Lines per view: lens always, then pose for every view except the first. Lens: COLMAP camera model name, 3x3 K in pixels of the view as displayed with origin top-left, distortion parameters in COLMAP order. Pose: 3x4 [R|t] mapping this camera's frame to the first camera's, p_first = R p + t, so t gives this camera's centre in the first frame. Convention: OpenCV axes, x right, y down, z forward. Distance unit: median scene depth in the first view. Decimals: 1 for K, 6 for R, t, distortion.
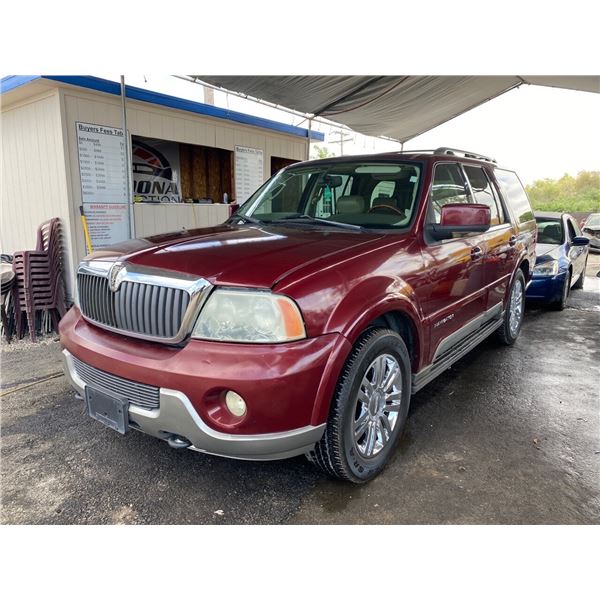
lens RADIAL K [[490.6, 0, 294.4], [0, 490.6, 294.7], [0, 0, 1]] dist [0.000103, -0.008606]
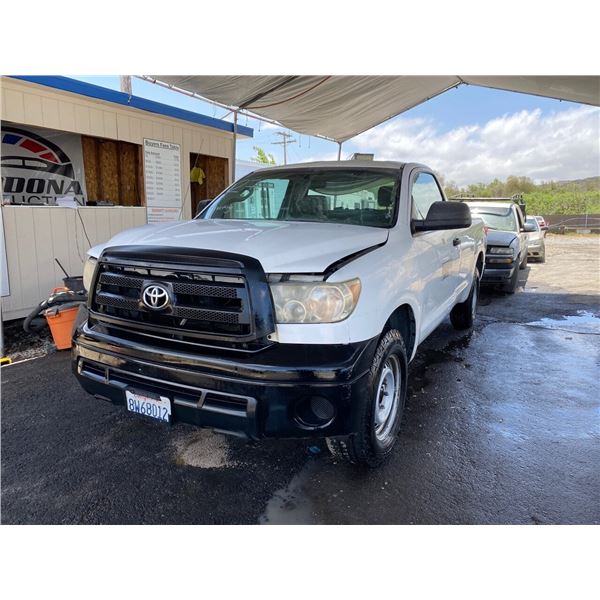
lens RADIAL K [[490.6, 0, 307.8], [0, 490.6, 290.7], [0, 0, 1]] dist [0.000103, -0.008606]
pose [[0.990883, -0.015305, 0.133855, 0.040241], [0.016734, 0.999814, -0.009558, -0.025871], [-0.133684, 0.011710, 0.990955, 0.116382]]
